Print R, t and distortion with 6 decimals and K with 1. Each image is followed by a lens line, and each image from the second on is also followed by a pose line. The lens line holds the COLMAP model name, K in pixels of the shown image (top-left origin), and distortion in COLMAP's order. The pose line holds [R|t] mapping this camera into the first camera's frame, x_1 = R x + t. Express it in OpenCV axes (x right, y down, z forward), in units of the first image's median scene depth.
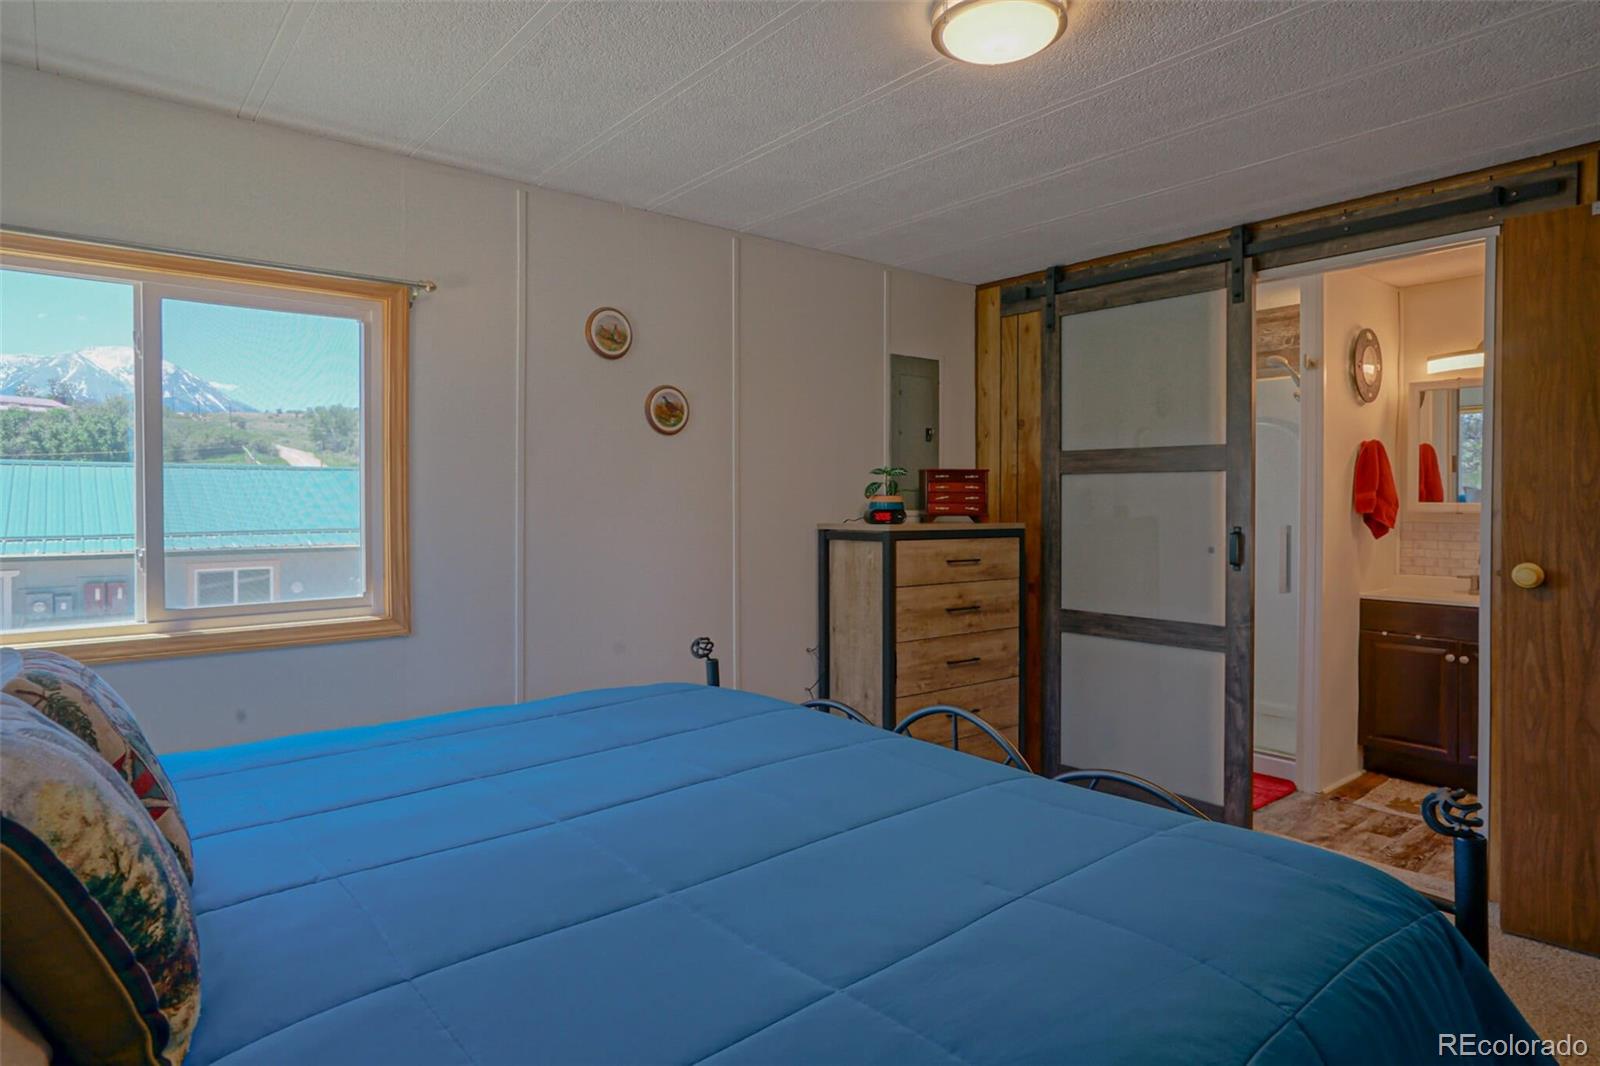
lens RADIAL K [[890.5, 0, 796.6], [0, 890.5, 504.2], [0, 0, 1]] dist [-0.002062, -0.000214]
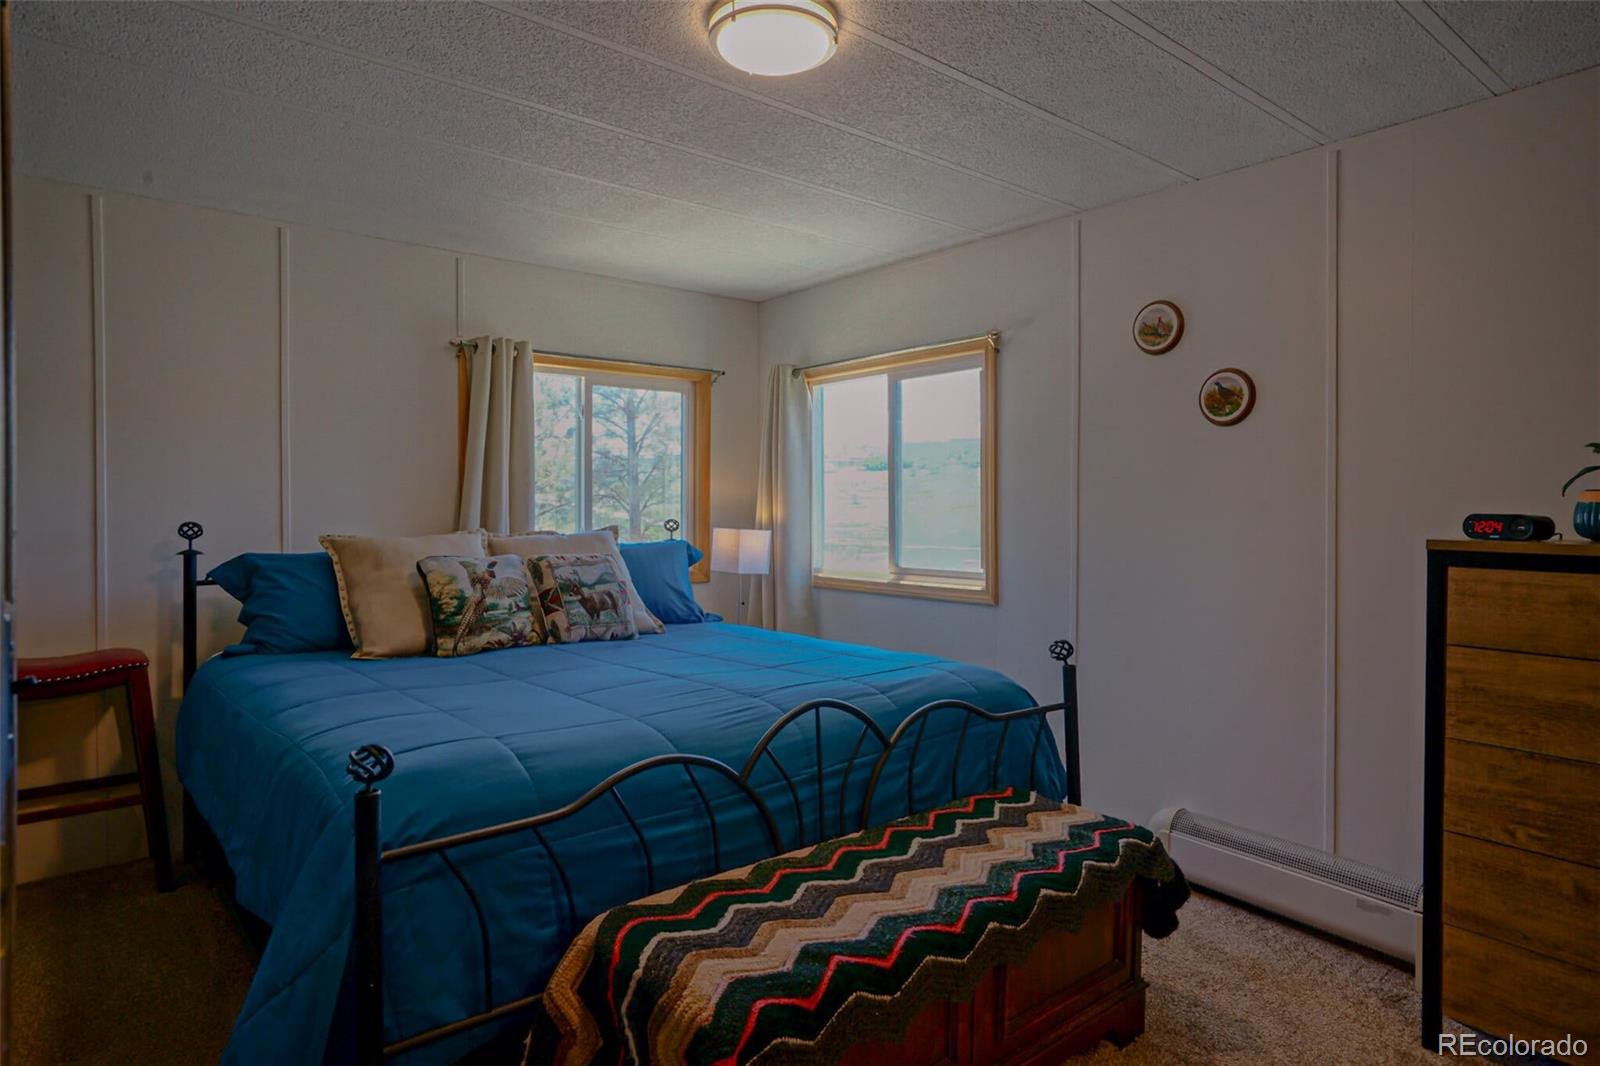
lens RADIAL K [[890.5, 0, 796.6], [0, 890.5, 504.2], [0, 0, 1]] dist [-0.002062, -0.000214]
pose [[0.041165, -0.003661, -0.999146, 0.711277], [-0.017637, 0.999835, -0.004390, 0.009876], [0.998997, 0.017802, 0.041093, 0.555684]]
